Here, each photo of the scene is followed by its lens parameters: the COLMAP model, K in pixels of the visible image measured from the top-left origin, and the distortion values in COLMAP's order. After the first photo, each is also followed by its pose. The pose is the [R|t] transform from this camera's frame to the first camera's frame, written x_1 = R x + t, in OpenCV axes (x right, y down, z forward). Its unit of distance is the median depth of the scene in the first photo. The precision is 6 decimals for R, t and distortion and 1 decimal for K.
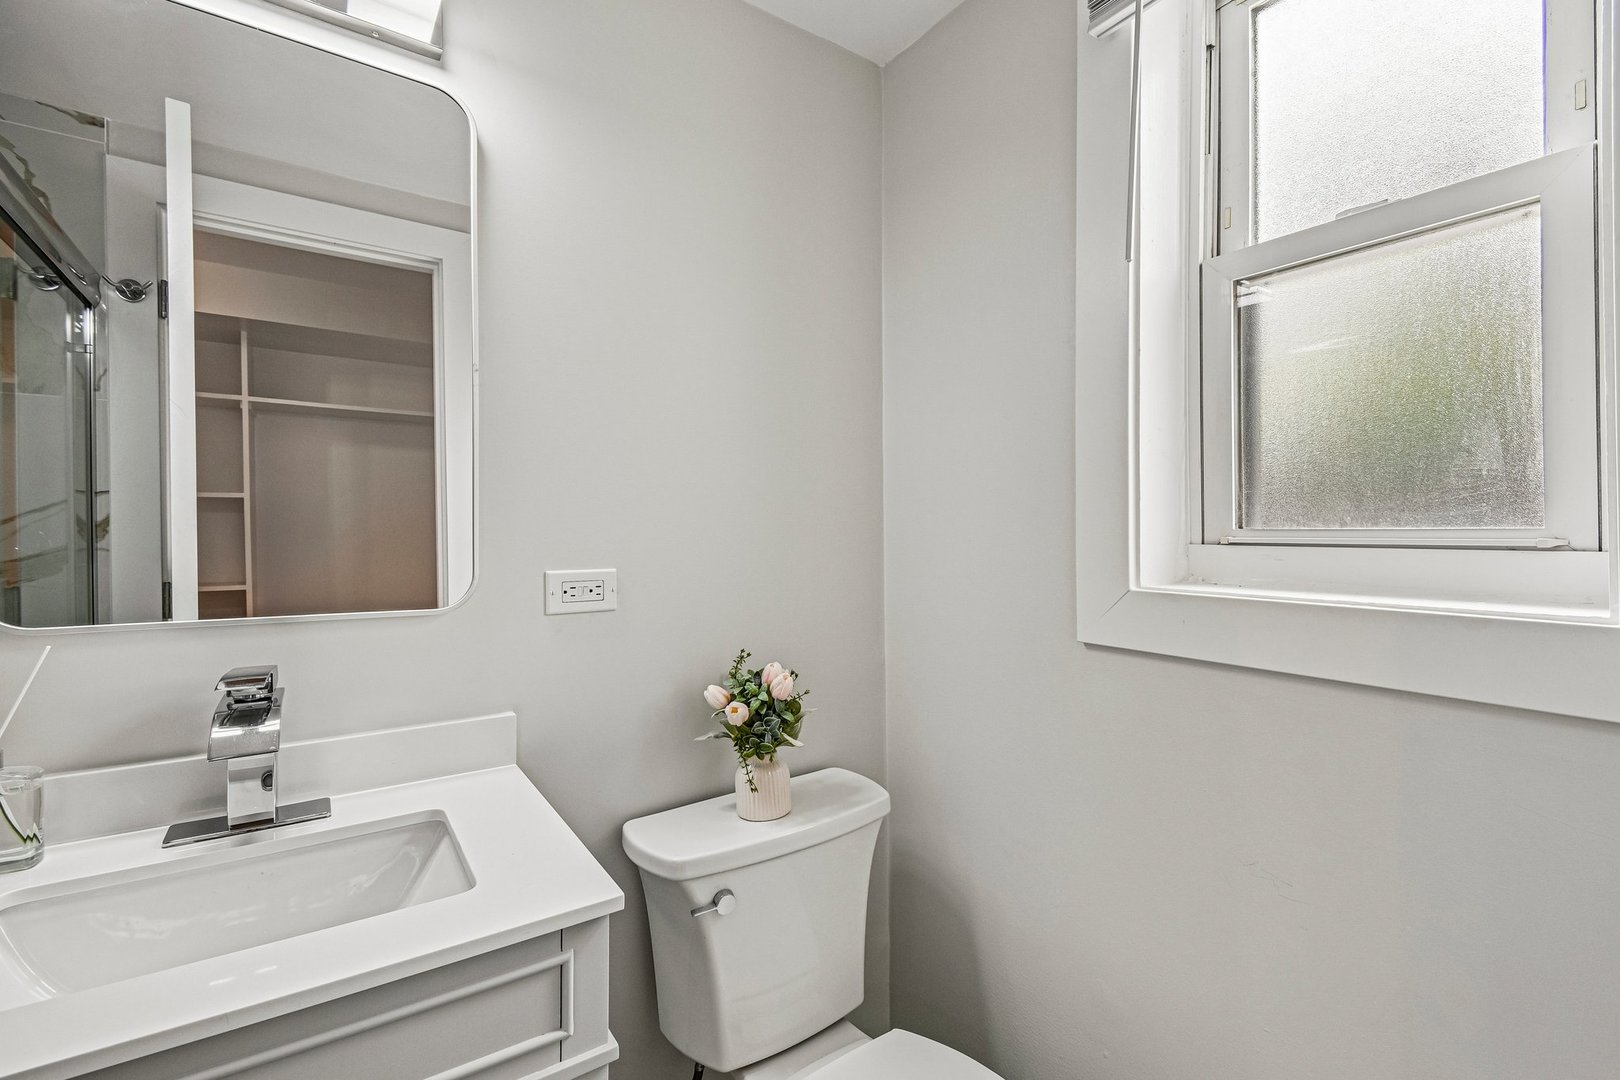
lens RADIAL K [[710.3, 0, 808.0], [0, 710.3, 532.6], [0, 0, 1]] dist [0.041312, -0.019433]
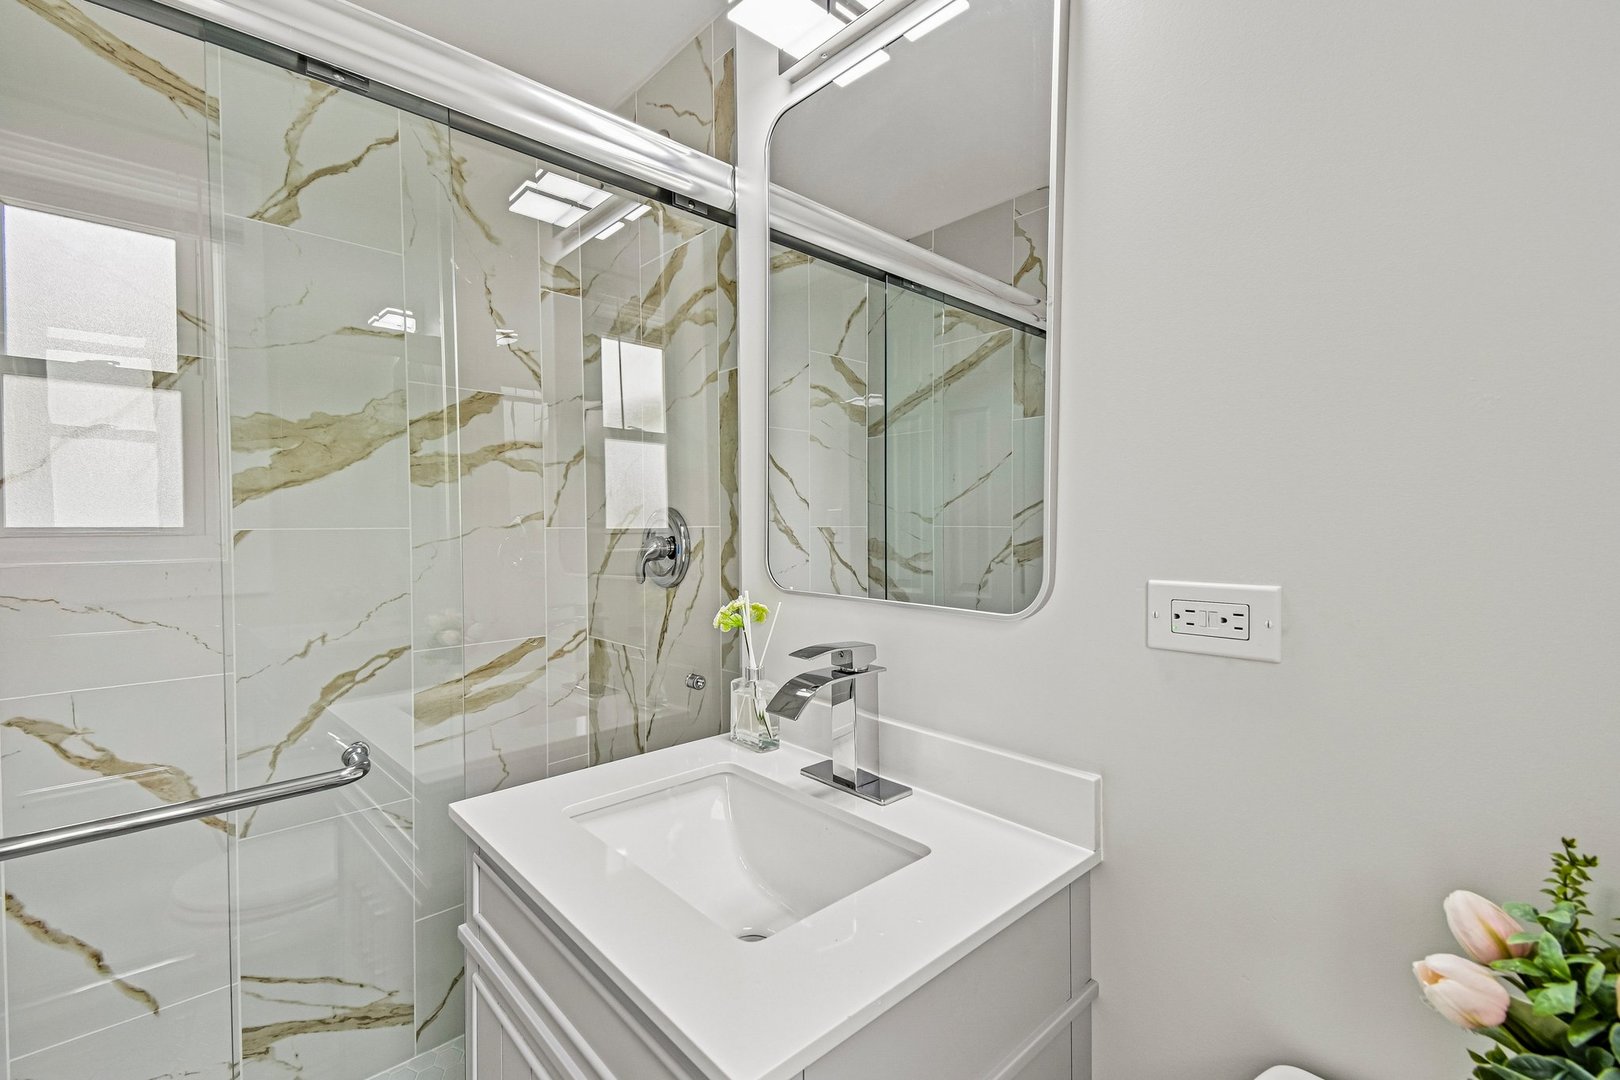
lens RADIAL K [[710.3, 0, 808.0], [0, 710.3, 532.6], [0, 0, 1]] dist [0.041312, -0.019433]
pose [[0.136312, 0.015222, -0.990549, 0.233951], [0.006632, 0.999846, 0.016277, -0.001725], [0.990644, -0.008788, 0.136190, 0.597262]]
